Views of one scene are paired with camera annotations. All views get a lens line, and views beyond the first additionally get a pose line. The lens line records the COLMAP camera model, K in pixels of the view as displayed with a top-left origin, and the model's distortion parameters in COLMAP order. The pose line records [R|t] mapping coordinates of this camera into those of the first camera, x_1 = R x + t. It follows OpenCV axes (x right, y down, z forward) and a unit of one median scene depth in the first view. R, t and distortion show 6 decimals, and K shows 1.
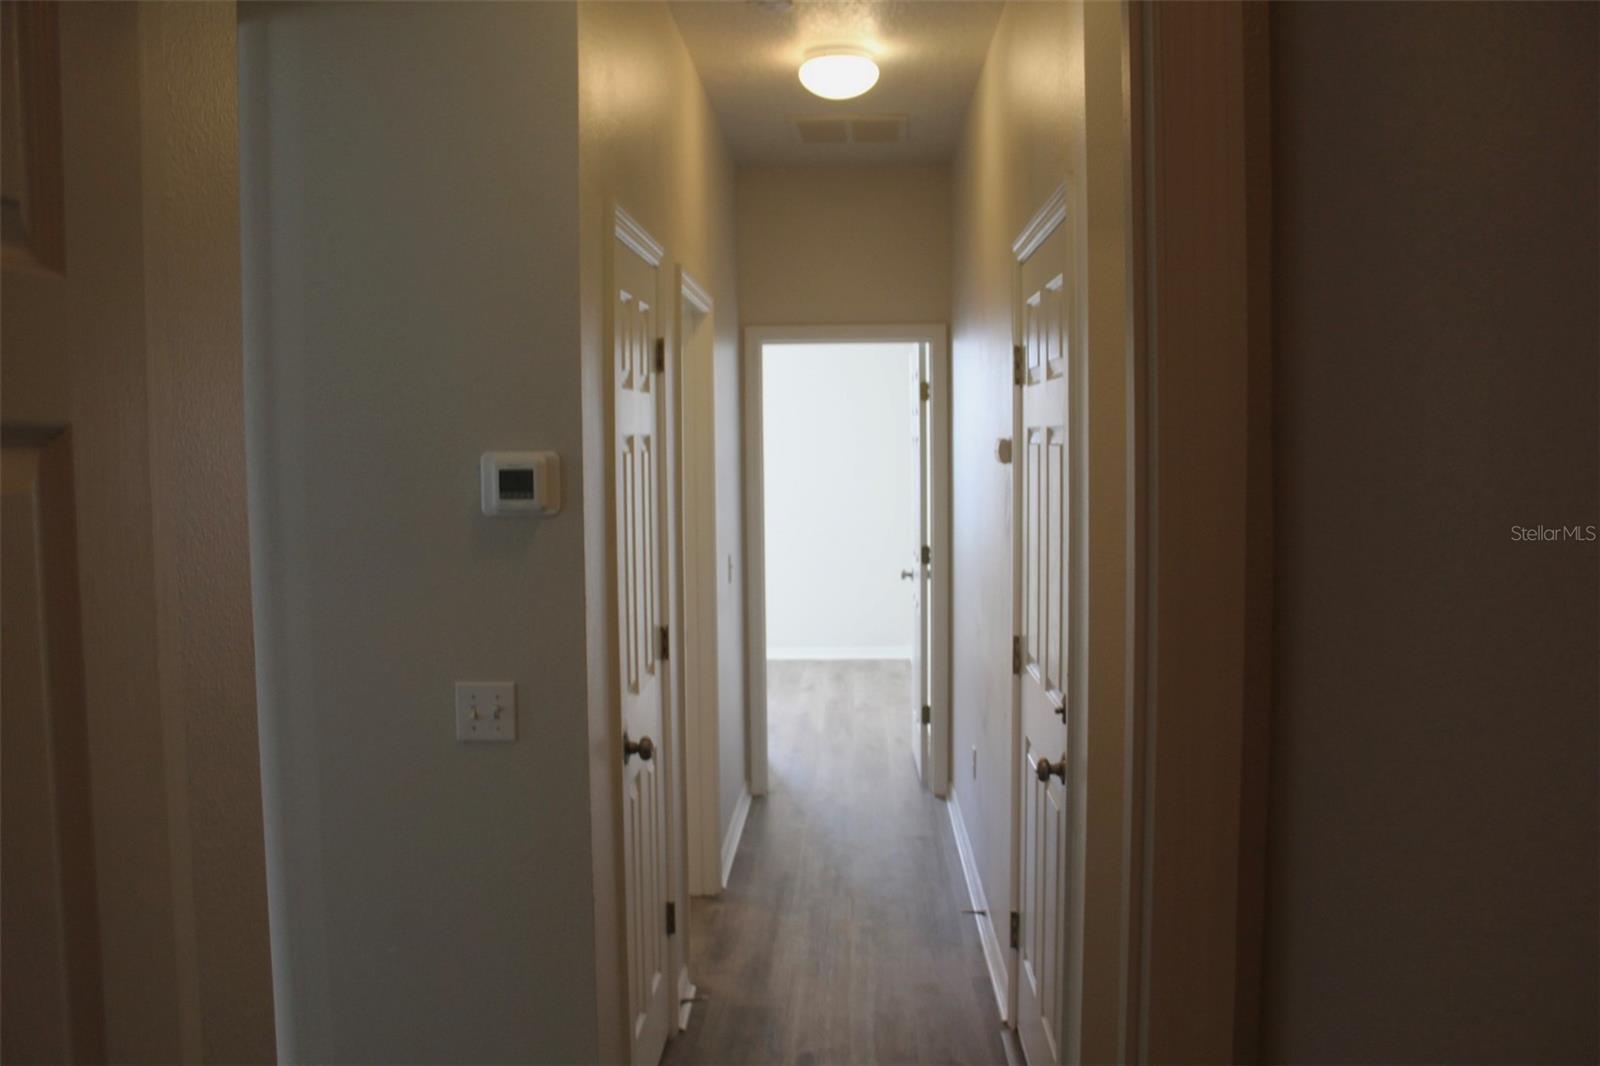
lens RADIAL K [[1362.8, 0, 799.8], [0, 1362.8, 534.1], [0, 0, 1]] dist [-0.148114, 0.128590]
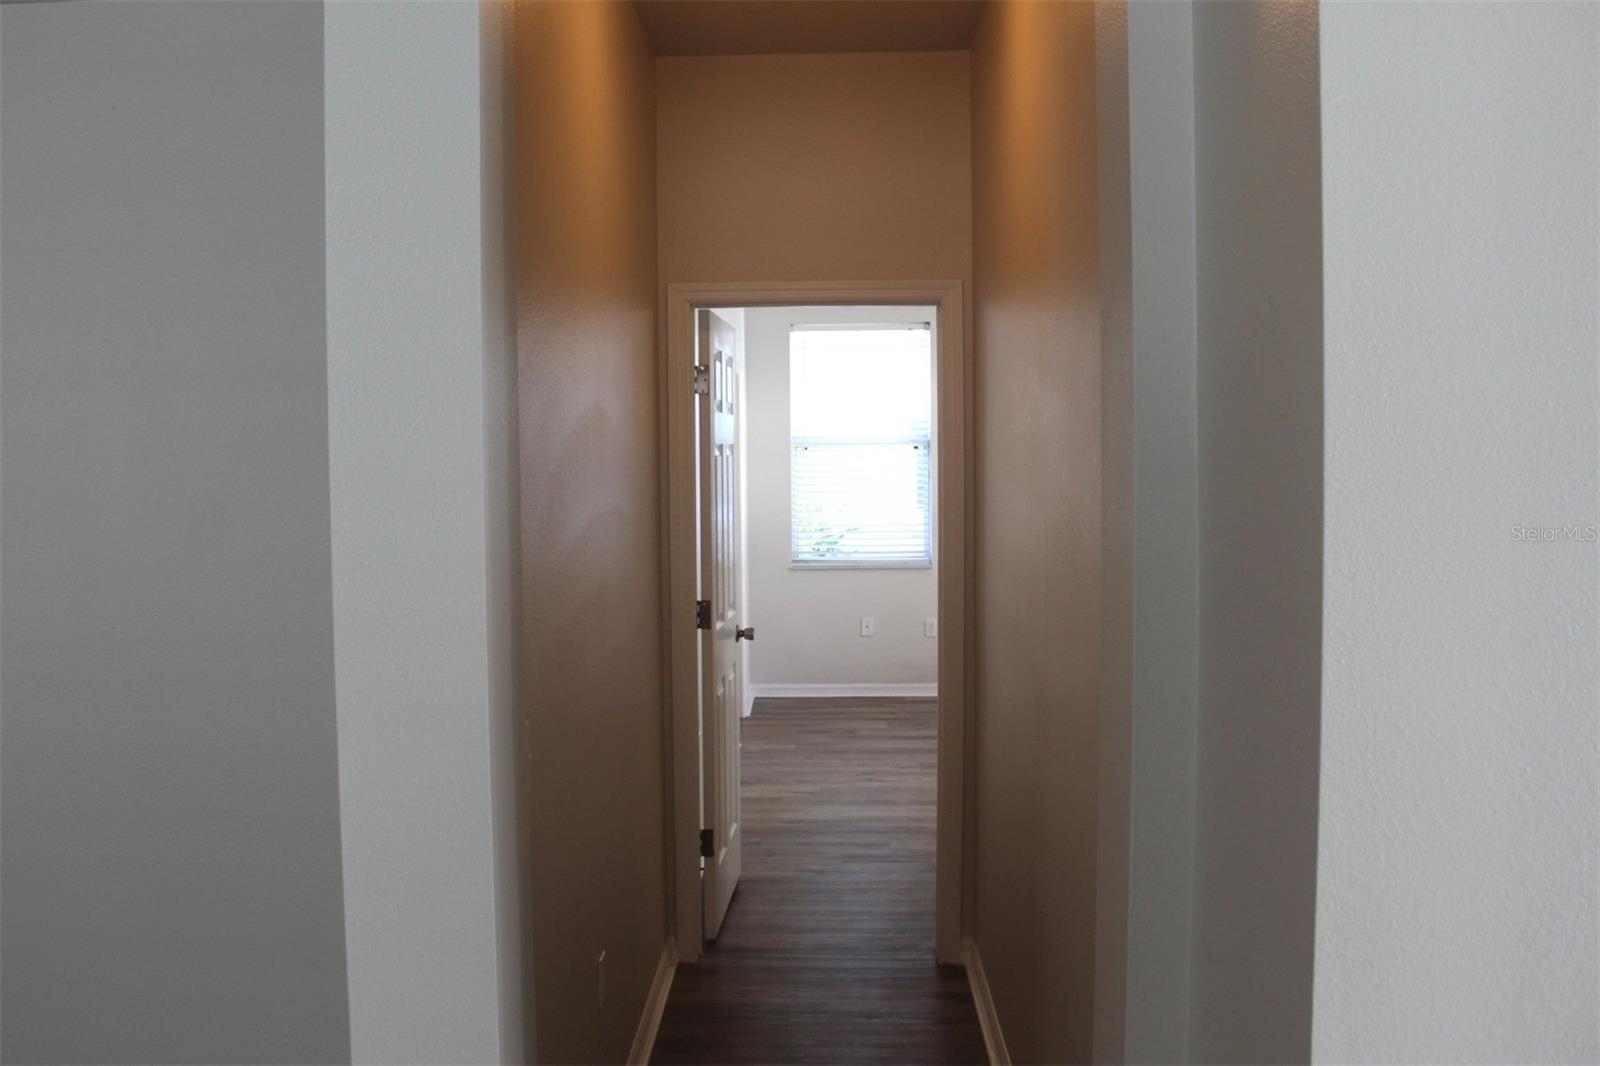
lens RADIAL K [[1362.8, 0, 797.2], [0, 1362.8, 535.8], [0, 0, 1]] dist [-0.148114, 0.128590]
pose [[0.999665, 0.011282, -0.023278, -0.009617], [-0.011154, 0.999922, 0.005604, 0.015502], [0.023339, -0.005343, 0.999713, -0.436620]]
